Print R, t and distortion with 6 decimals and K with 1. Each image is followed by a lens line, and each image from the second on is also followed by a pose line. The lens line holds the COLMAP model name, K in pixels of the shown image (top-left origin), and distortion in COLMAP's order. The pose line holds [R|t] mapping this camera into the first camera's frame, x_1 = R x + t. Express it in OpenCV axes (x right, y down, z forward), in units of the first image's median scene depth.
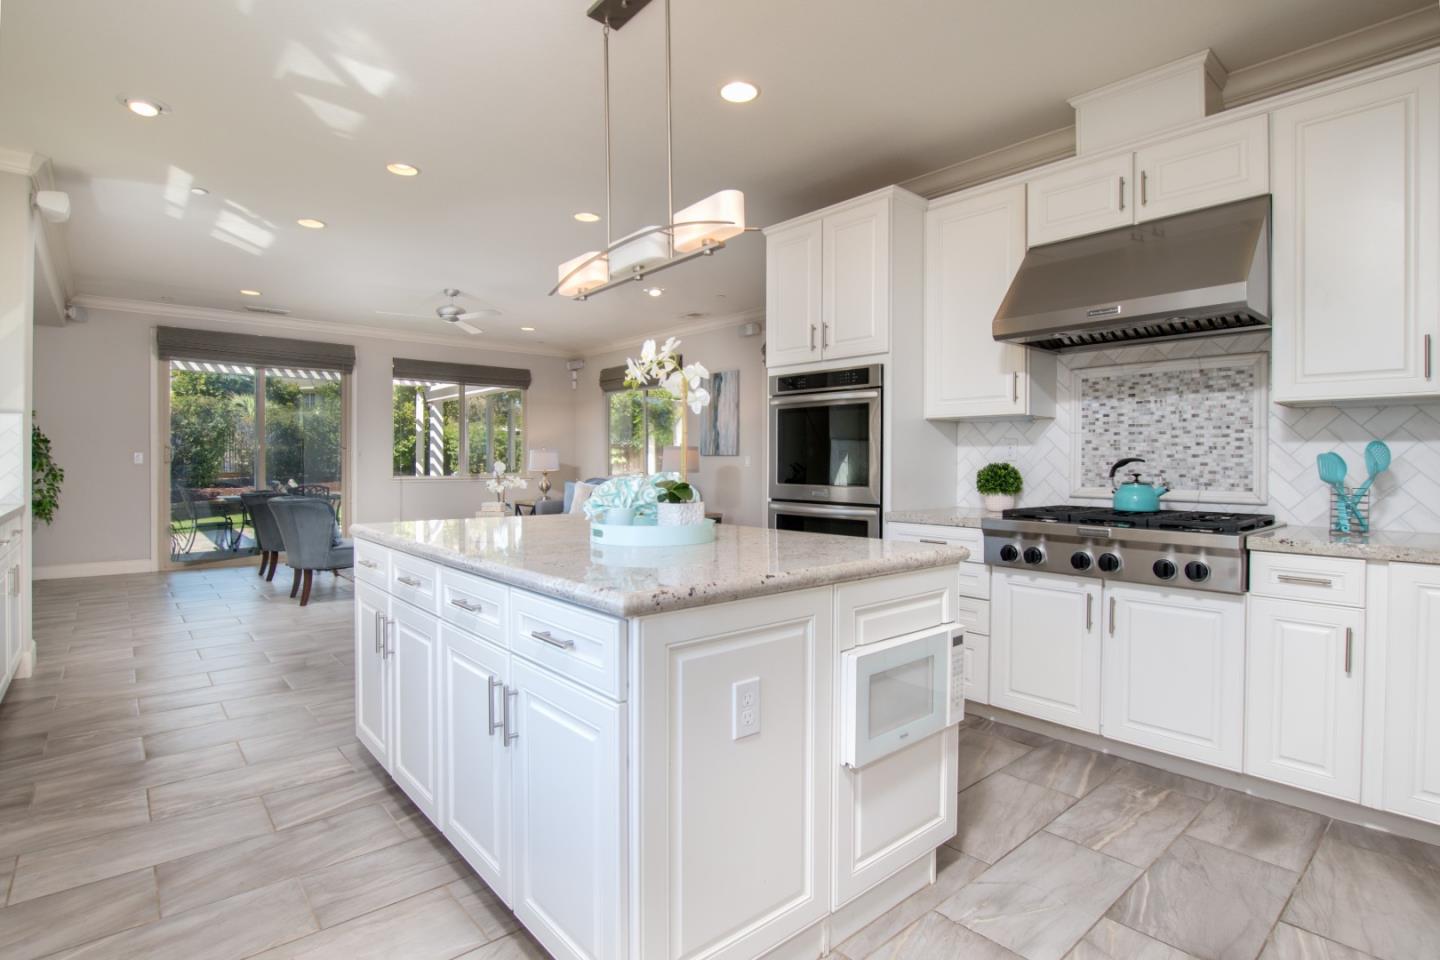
lens RADIAL K [[691.0, 0, 717.5], [0, 691.0, 472.4], [0, 0, 1]] dist [-0.028644, 0.000918]
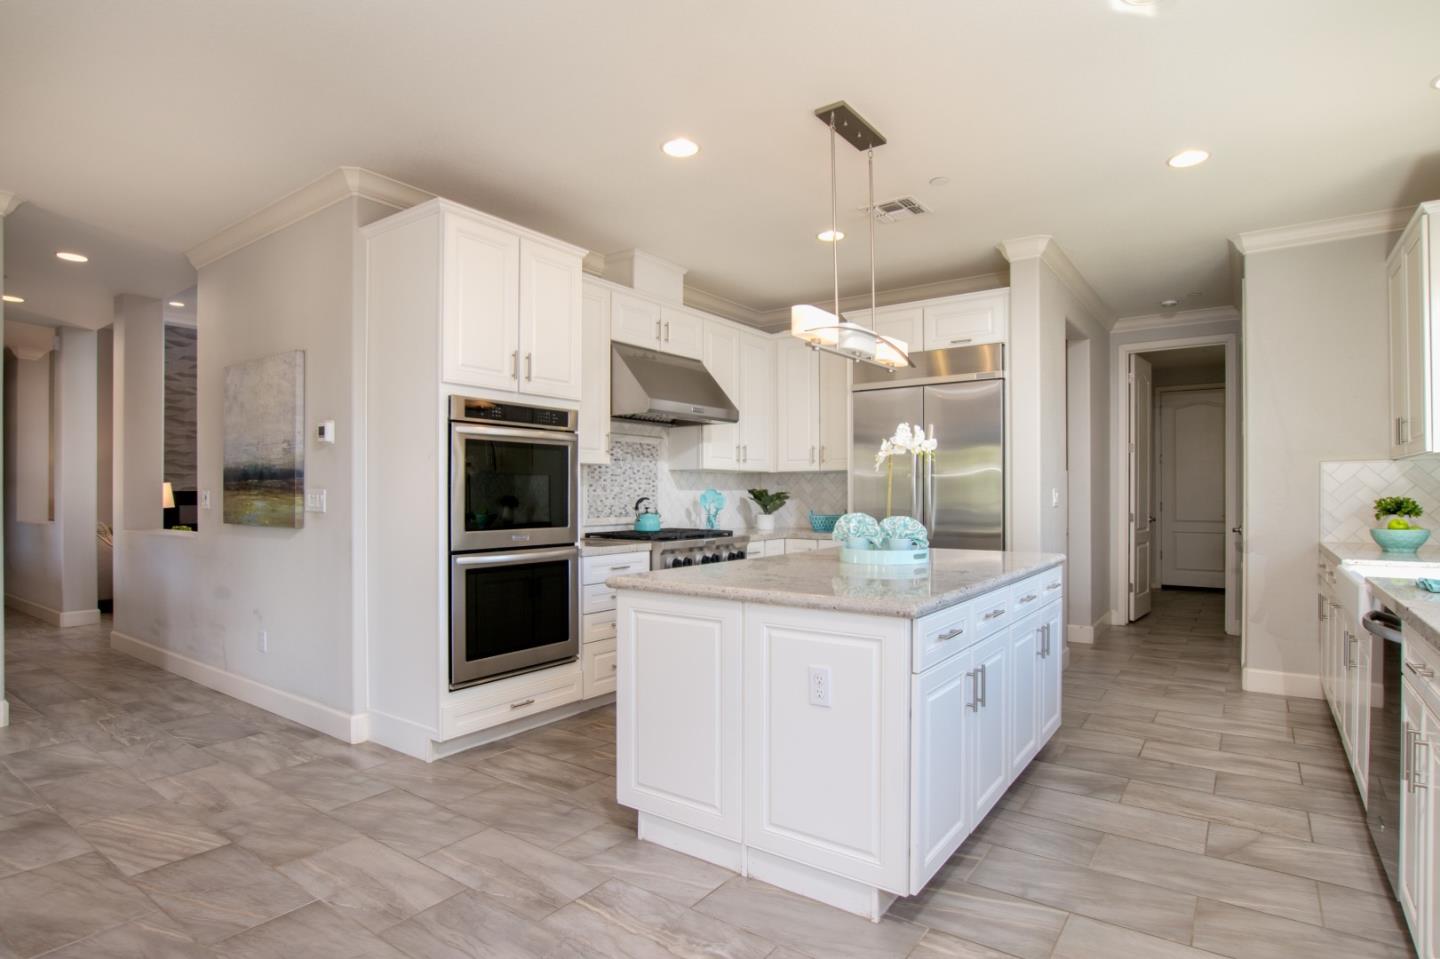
lens RADIAL K [[765.2, 0, 719.9], [0, 765.2, 486.2], [0, 0, 1]] dist [-0.017466, -0.000283]
pose [[-0.225462, 0.004676, 0.974241, -1.153916], [0.014637, 0.999892, -0.001412, -0.042174], [-0.974142, 0.013941, -0.225506, 1.254128]]
